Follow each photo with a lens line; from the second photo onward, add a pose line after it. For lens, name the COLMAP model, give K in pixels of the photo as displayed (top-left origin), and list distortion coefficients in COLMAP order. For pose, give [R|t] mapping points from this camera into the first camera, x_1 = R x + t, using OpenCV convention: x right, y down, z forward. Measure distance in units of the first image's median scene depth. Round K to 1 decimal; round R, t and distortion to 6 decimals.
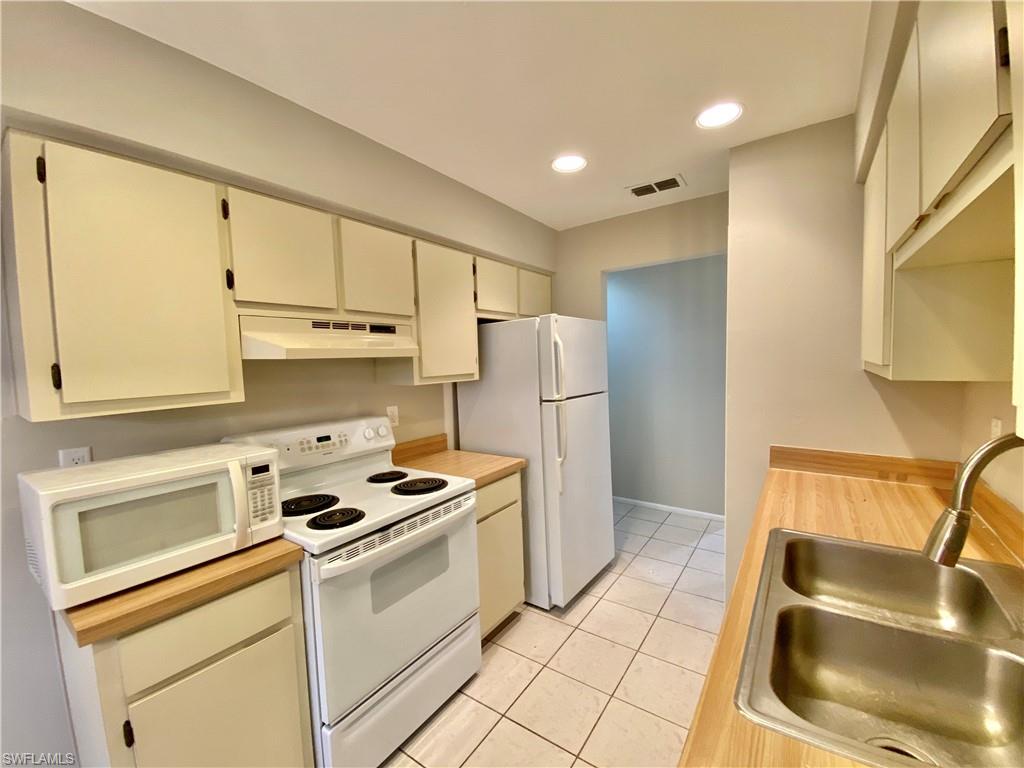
lens RADIAL K [[416.3, 0, 512.0], [0, 416.3, 384.0], [0, 0, 1]] dist [0.017626, -0.019166]
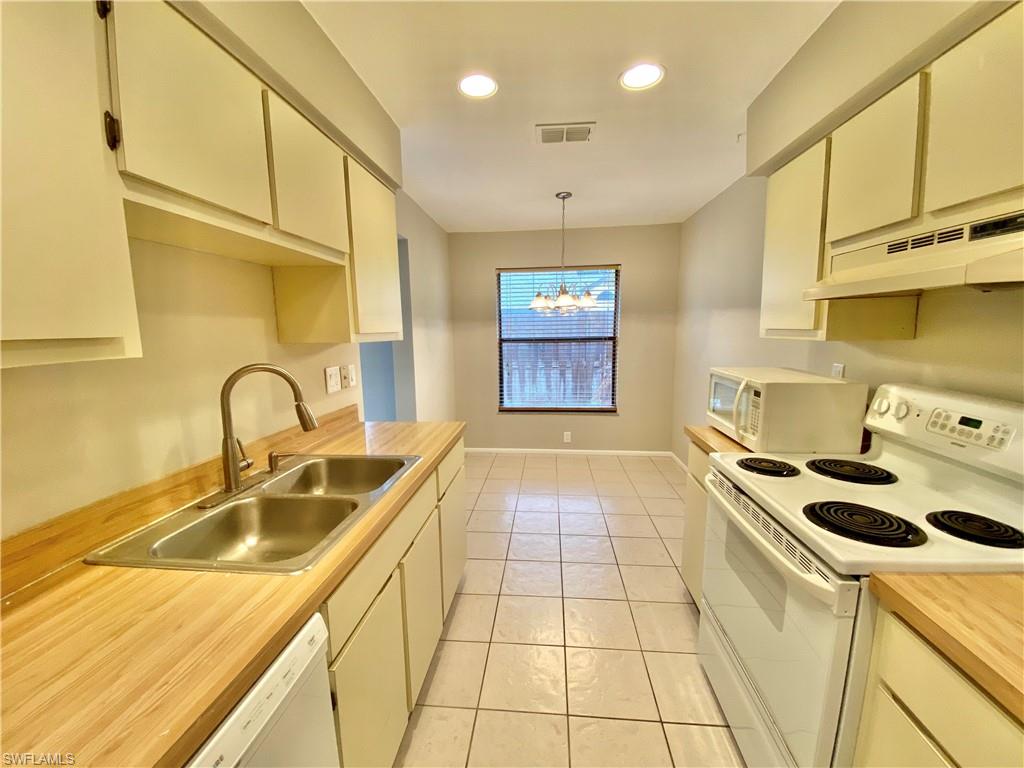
lens RADIAL K [[417.6, 0, 509.3], [0, 417.6, 386.8], [0, 0, 1]] dist [0.030883, -0.026959]
pose [[-0.869864, 0.115088, -0.479678, 0.441067], [0.013996, 0.977770, 0.209212, -0.060356], [0.493092, 0.175272, -0.852138, 1.190595]]
